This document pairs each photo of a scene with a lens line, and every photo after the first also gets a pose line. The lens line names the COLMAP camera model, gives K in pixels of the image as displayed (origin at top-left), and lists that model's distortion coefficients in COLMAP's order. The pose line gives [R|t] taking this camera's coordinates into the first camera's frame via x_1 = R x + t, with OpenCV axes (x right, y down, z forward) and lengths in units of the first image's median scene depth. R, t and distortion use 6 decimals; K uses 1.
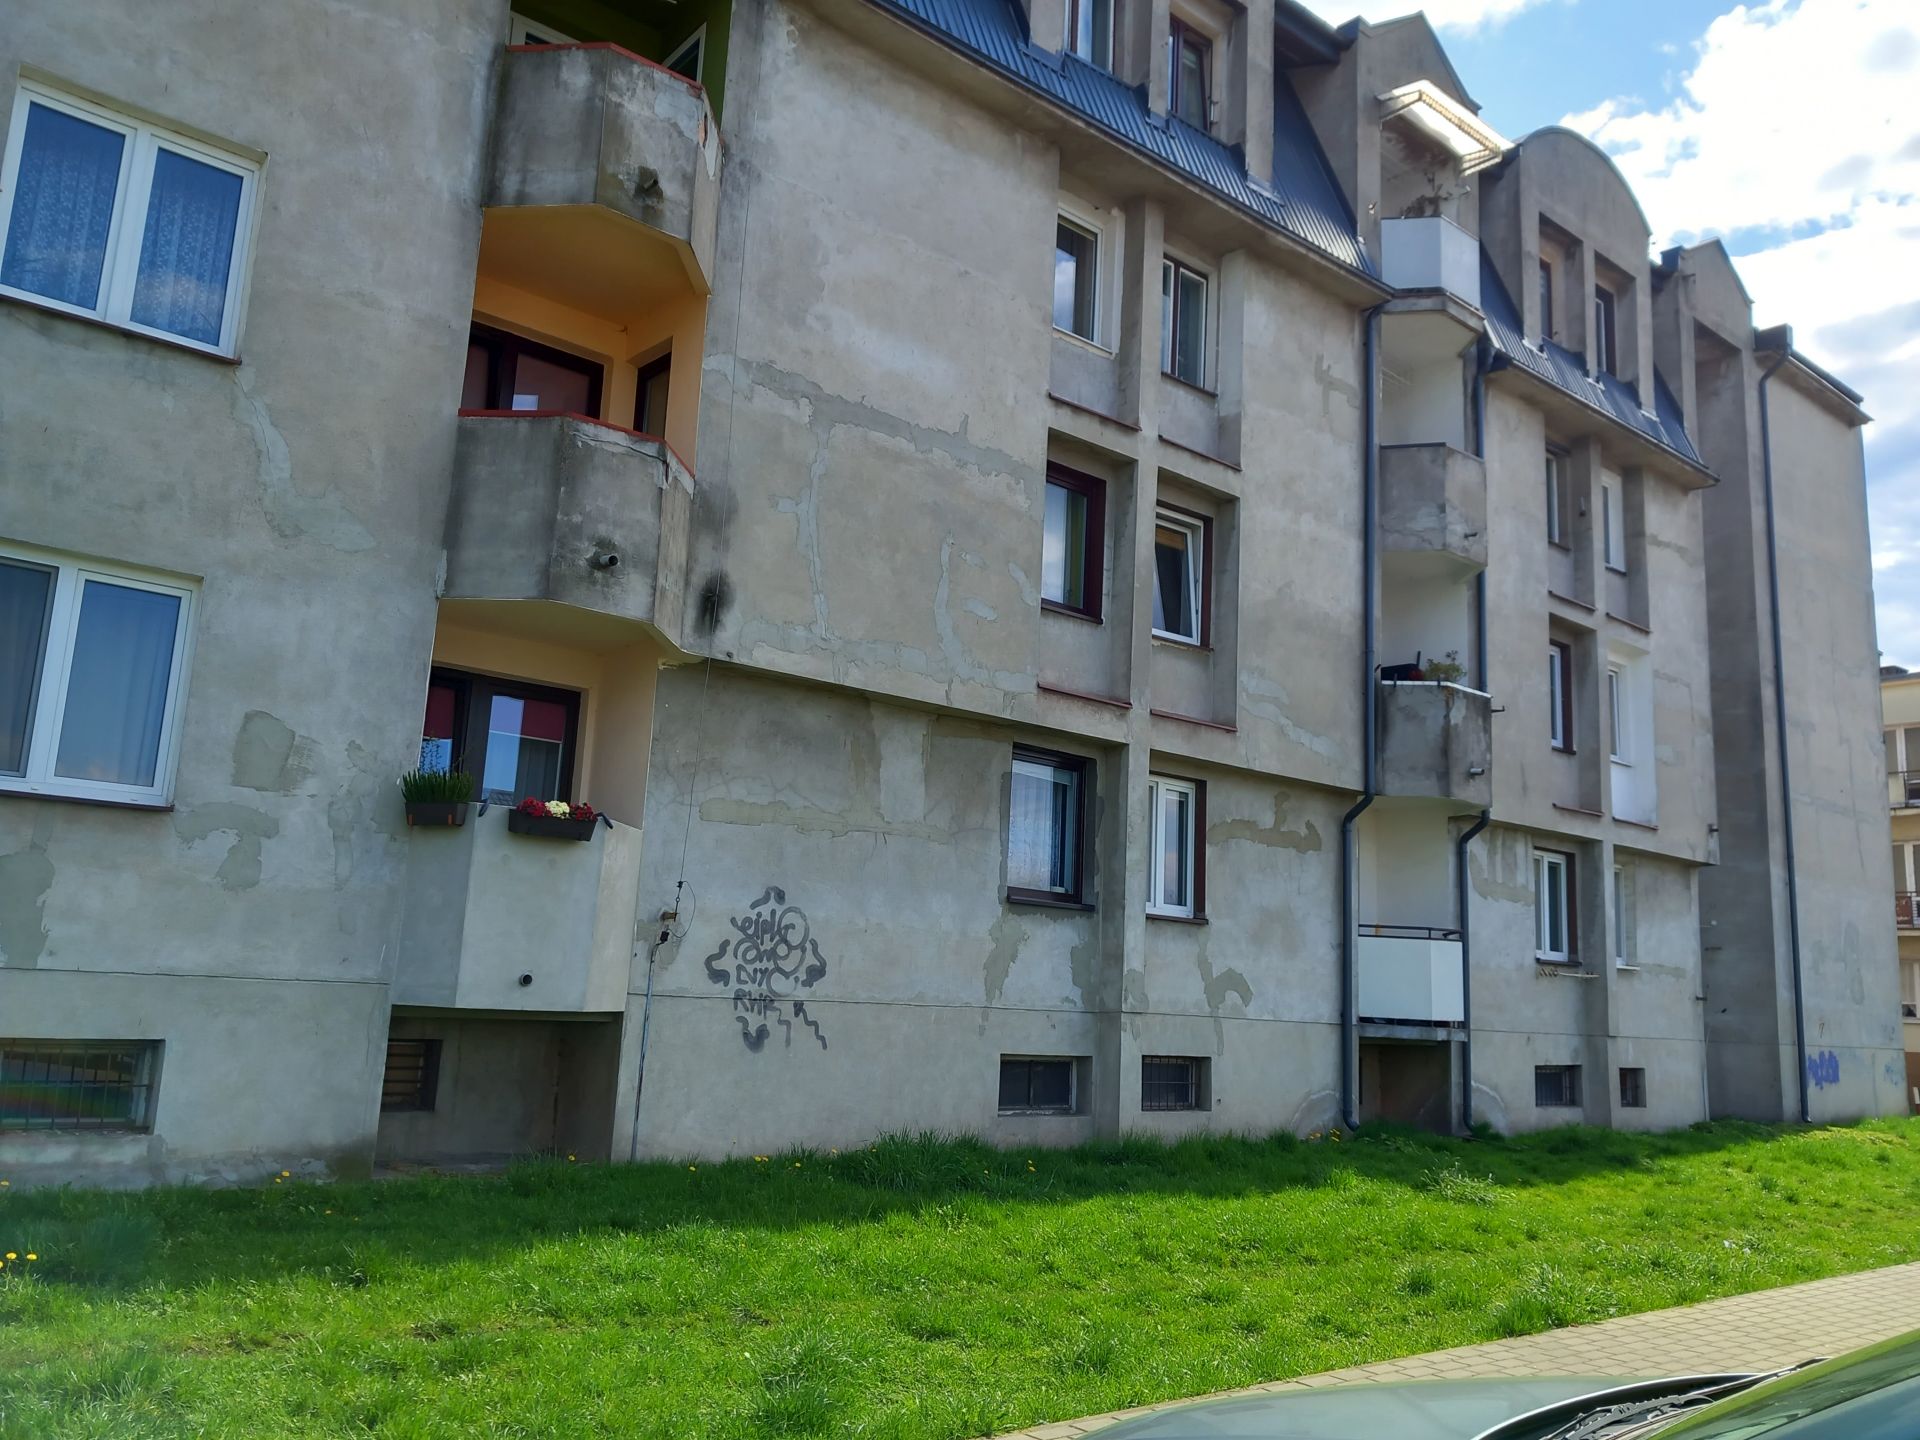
lens RADIAL K [[1288.9, 0, 959.8], [0, 1288.9, 796.7], [0, 0, 1]] dist [0.005772, 0.000244]
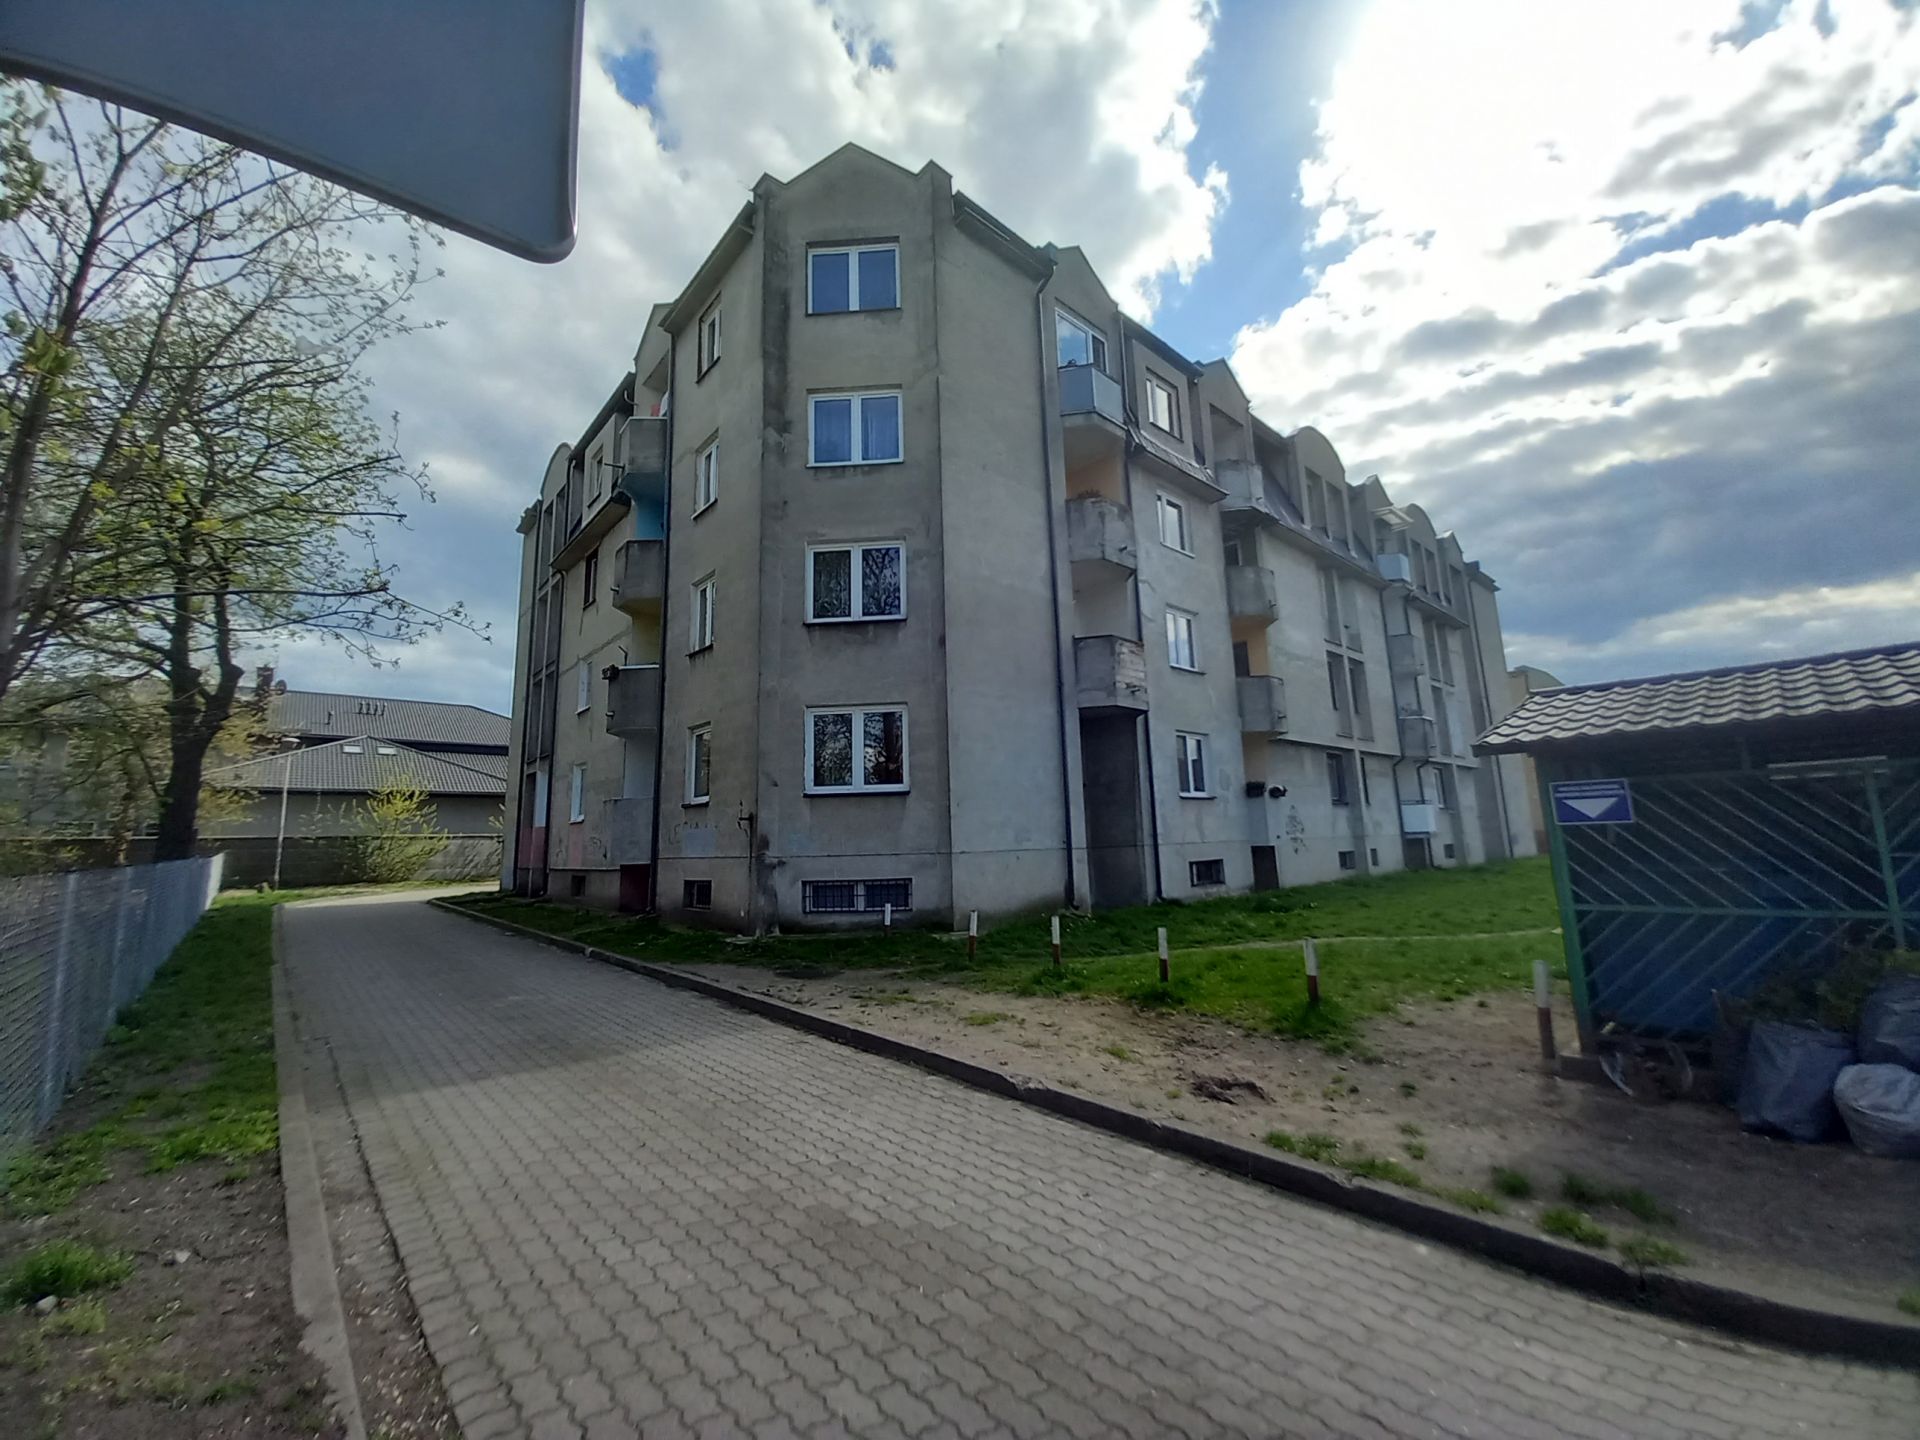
lens RADIAL K [[759.5, 0, 960.0], [0, 759.5, 720.0], [0, 0, 1]] dist [-0.000148, -0.000003]
pose [[0.991879, -0.062589, 0.110721, -0.702828], [0.063839, 0.997930, -0.007776, -0.109700], [-0.110005, 0.014781, 0.993821, -0.497081]]
